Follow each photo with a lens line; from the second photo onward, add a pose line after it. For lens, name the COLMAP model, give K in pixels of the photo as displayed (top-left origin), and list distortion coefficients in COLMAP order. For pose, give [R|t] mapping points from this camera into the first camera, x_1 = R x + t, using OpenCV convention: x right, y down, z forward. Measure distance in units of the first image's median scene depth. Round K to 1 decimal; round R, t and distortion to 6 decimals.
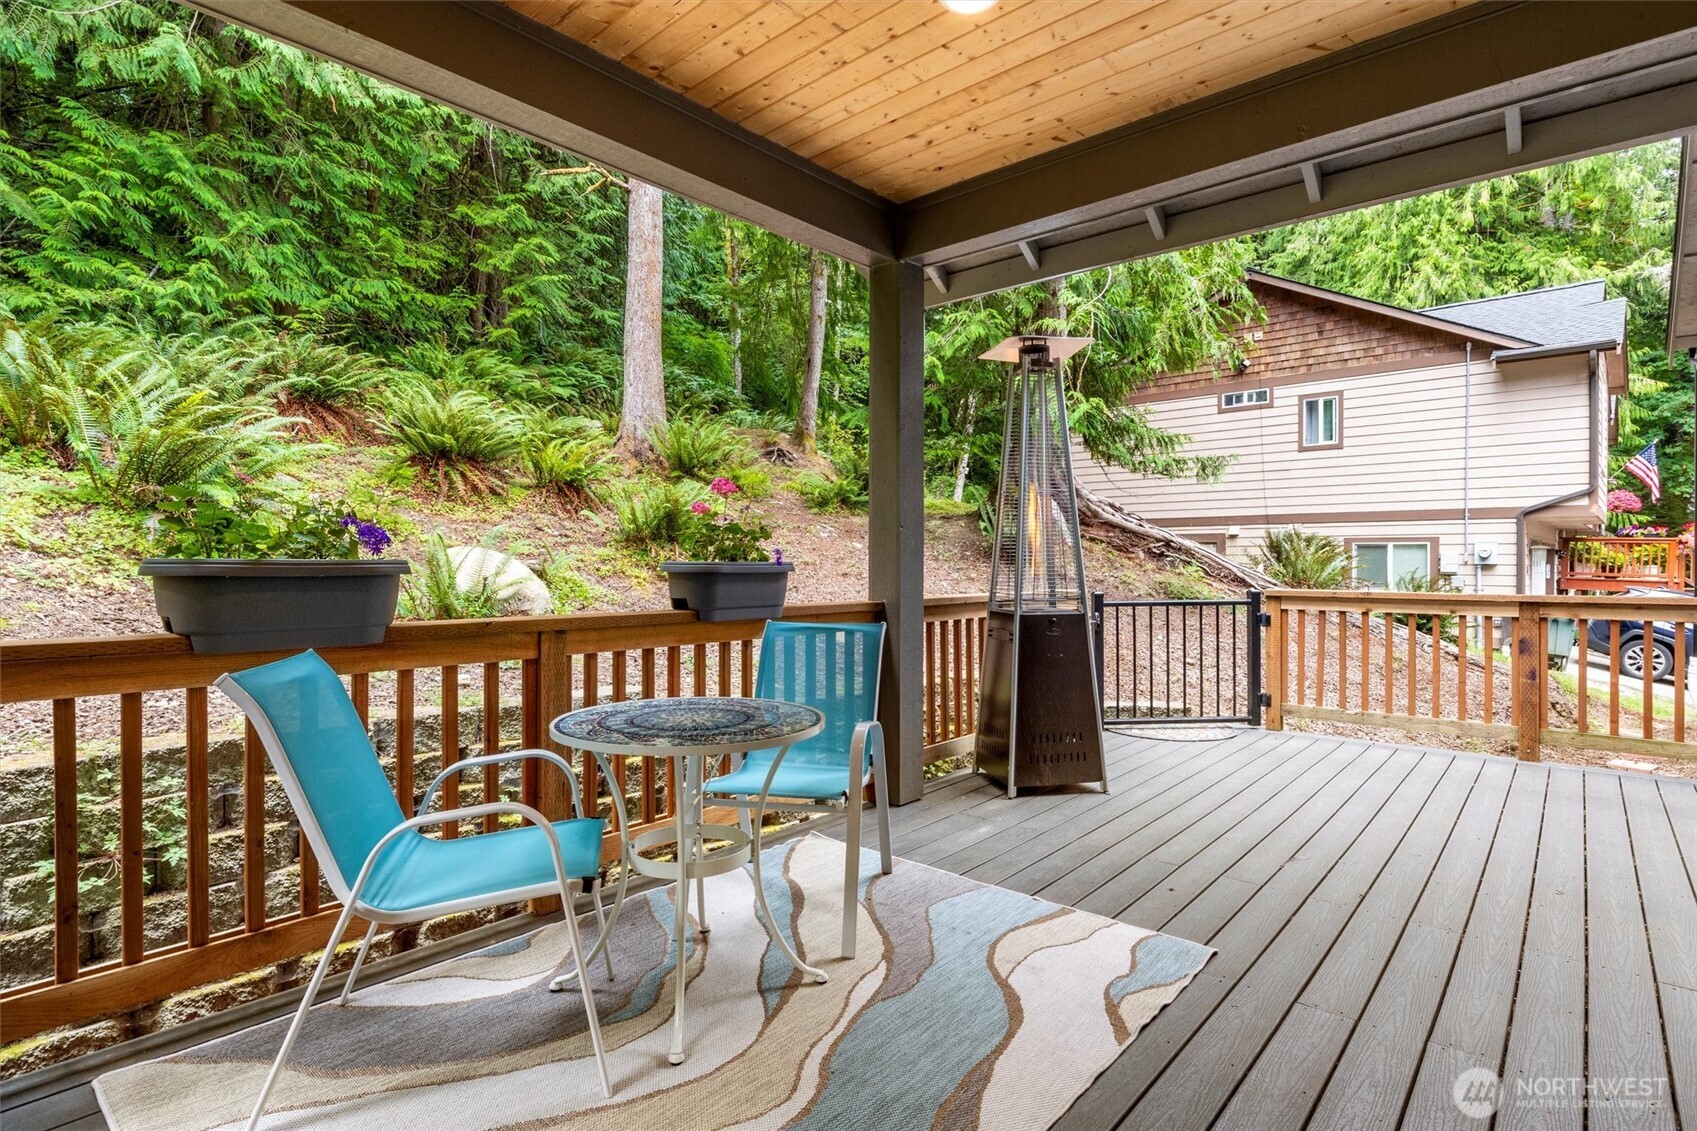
lens RADIAL K [[851.1, 0, 839.0], [0, 851.1, 568.8], [0, 0, 1]] dist [-0.009085, -0.001447]
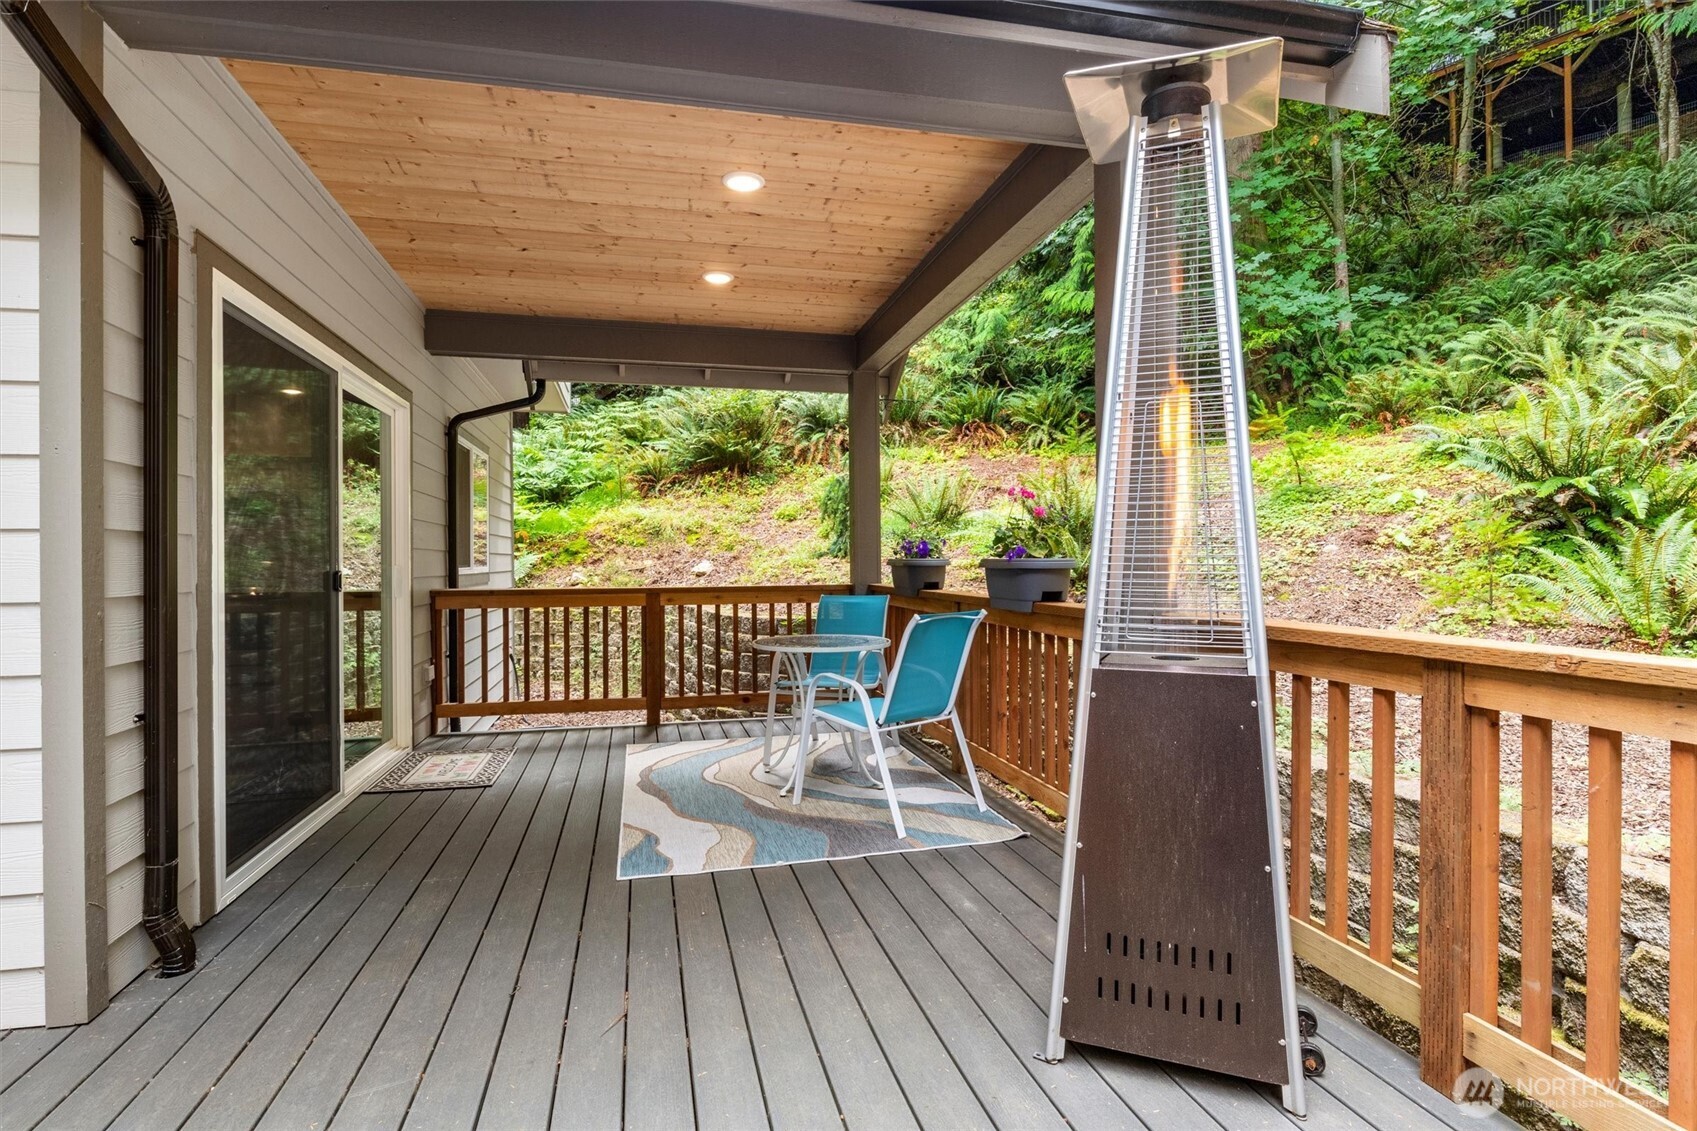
lens RADIAL K [[851.1, 0, 837.9], [0, 851.1, 571.2], [0, 0, 1]] dist [-0.009085, -0.001447]
pose [[-0.589898, -0.000480, -0.807478, 0.883030], [0.000353, 1.000000, -0.000851, 0.012038], [0.807478, -0.000787, -0.589898, 1.407071]]
